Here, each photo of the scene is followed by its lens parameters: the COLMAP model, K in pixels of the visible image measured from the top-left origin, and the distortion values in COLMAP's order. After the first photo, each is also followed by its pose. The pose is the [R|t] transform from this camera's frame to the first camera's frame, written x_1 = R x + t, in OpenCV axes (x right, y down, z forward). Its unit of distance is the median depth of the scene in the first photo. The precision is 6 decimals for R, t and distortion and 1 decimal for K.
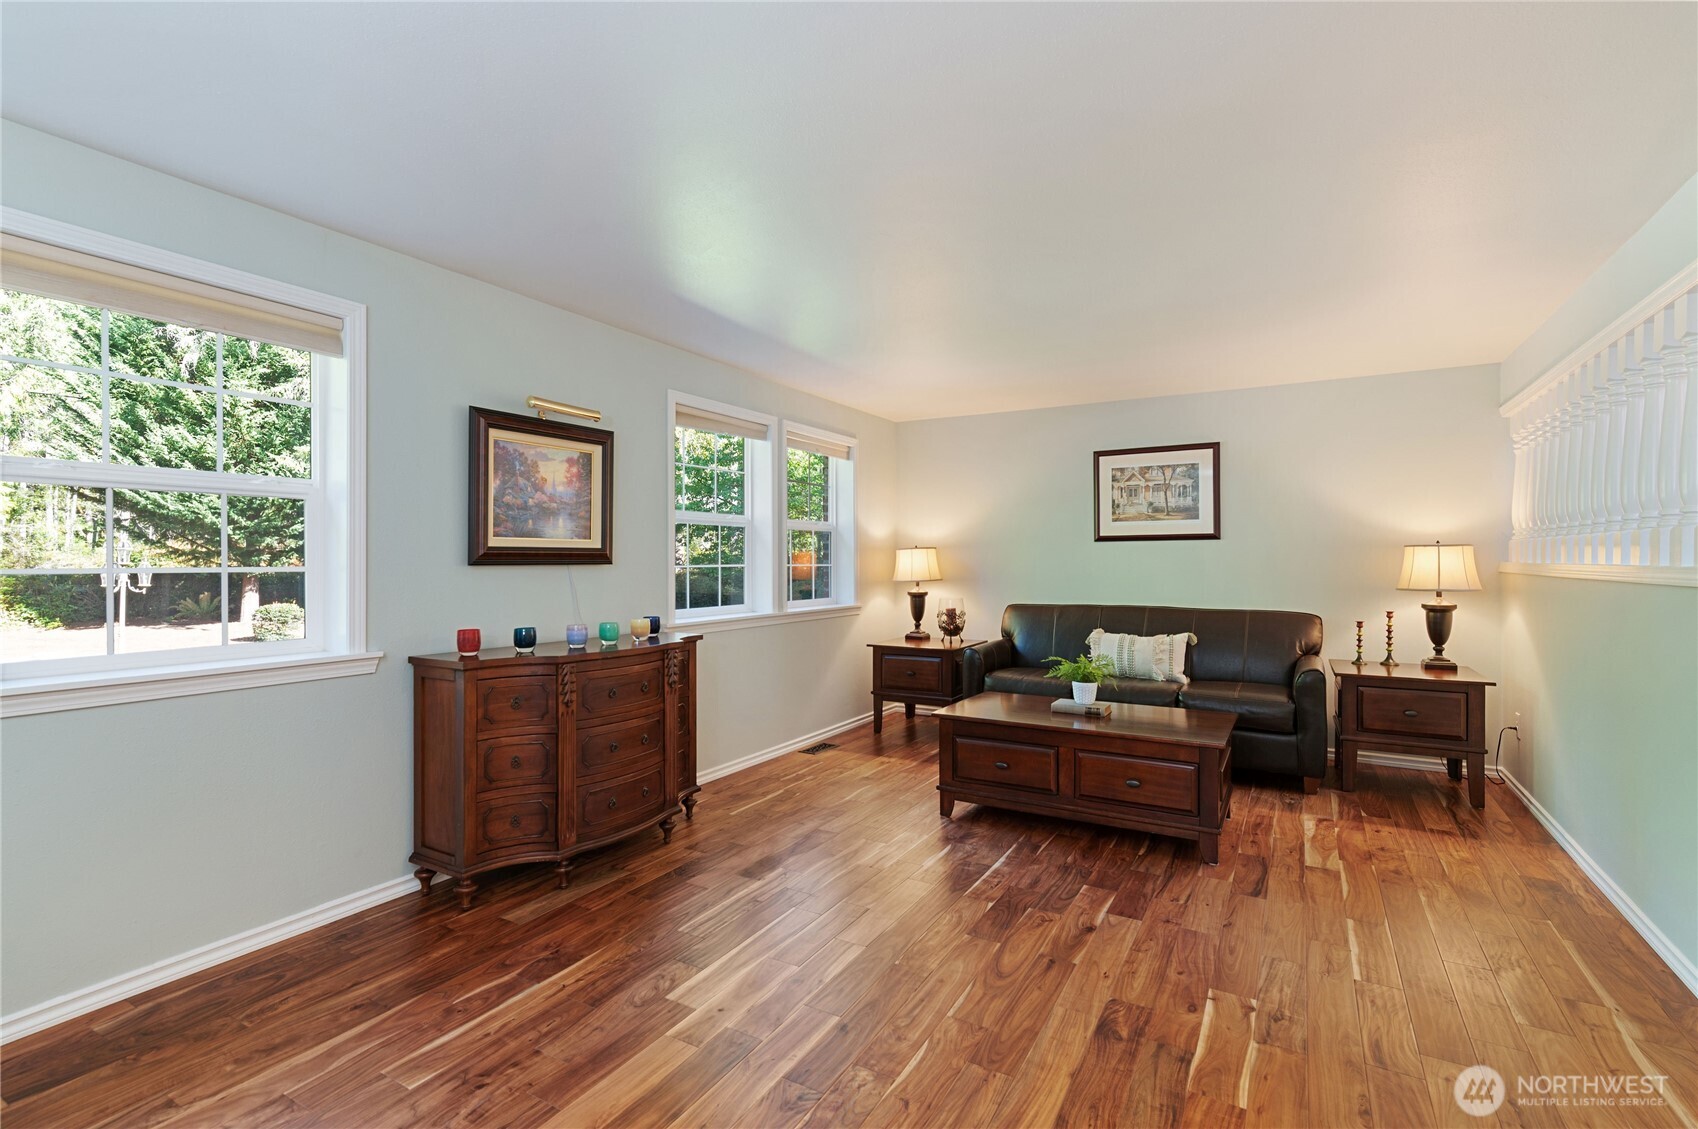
lens RADIAL K [[778.9, 0, 847.1], [0, 778.9, 561.8], [0, 0, 1]] dist [-0.020051, 0.000054]
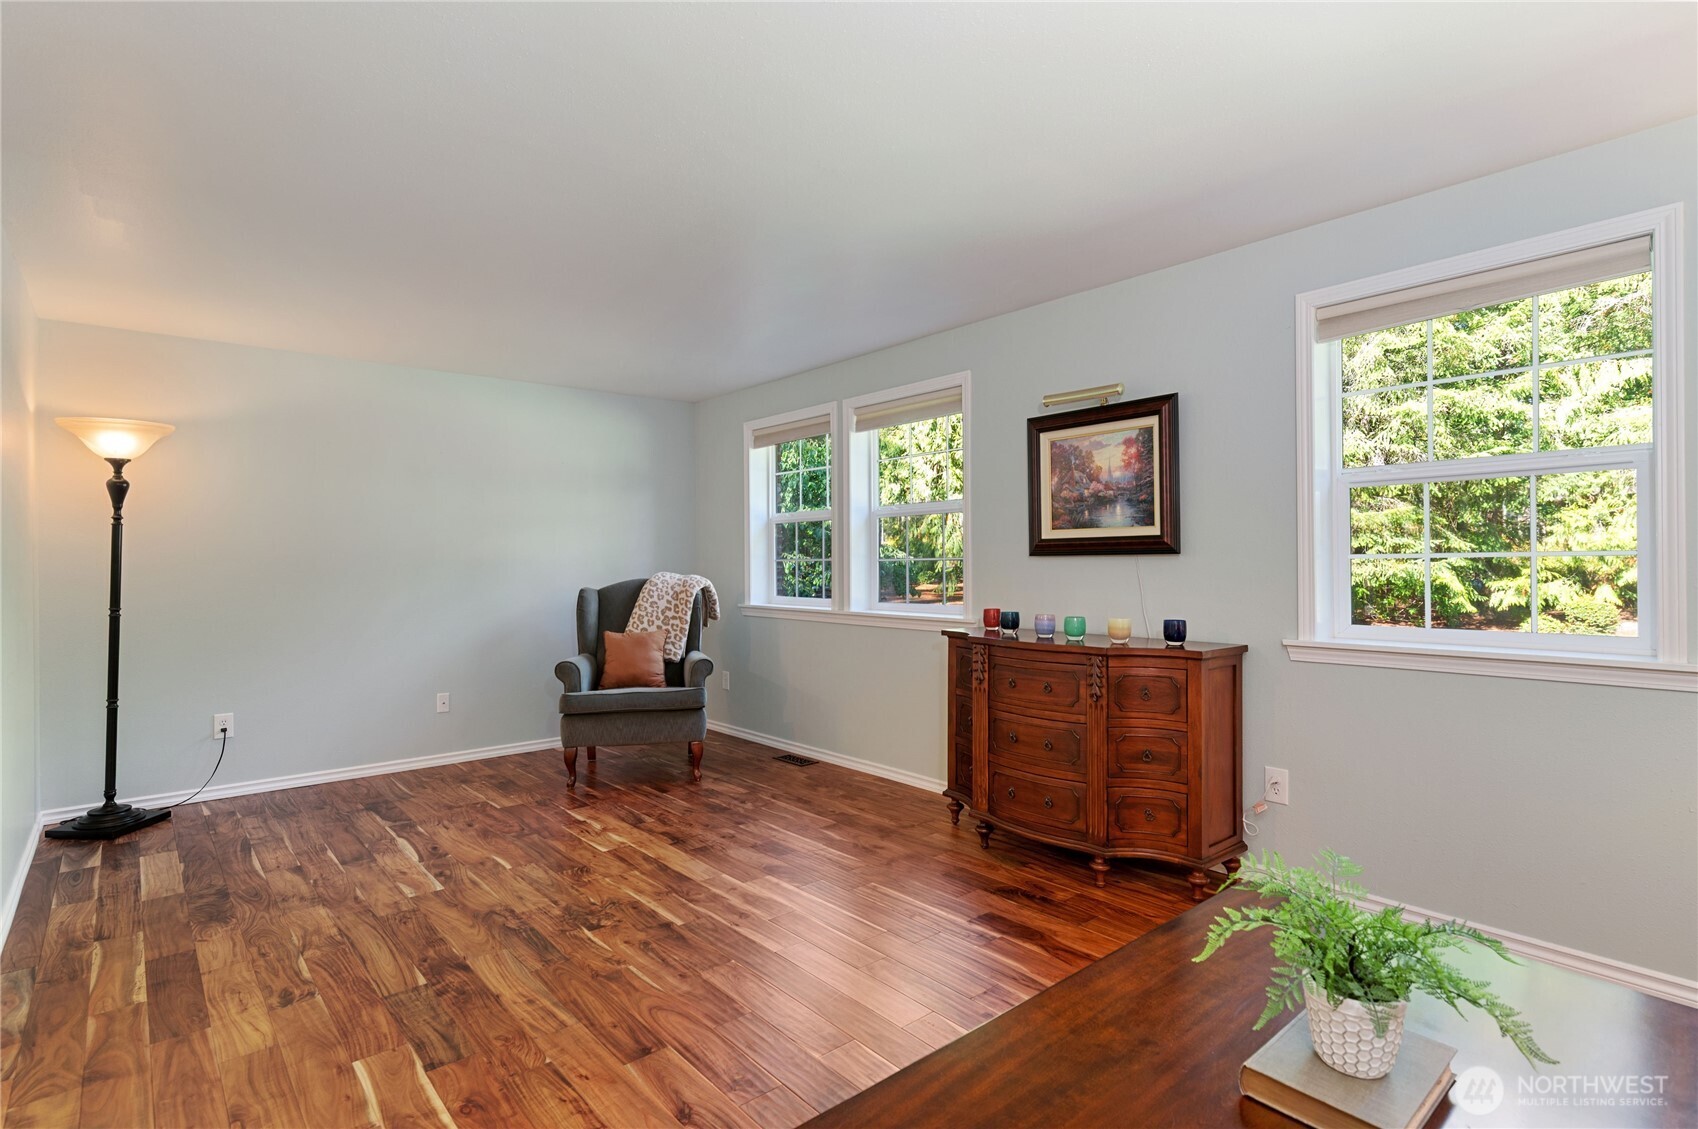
lens RADIAL K [[834.6, 0, 847.1], [0, 834.6, 561.7], [0, 0, 1]] dist [-0.001059, 0.000059]
pose [[-0.329917, 0.009656, -0.943960, 0.731884], [0.011748, 0.999912, 0.006122, 0.002203], [0.943937, -0.009070, -0.330002, 1.076989]]
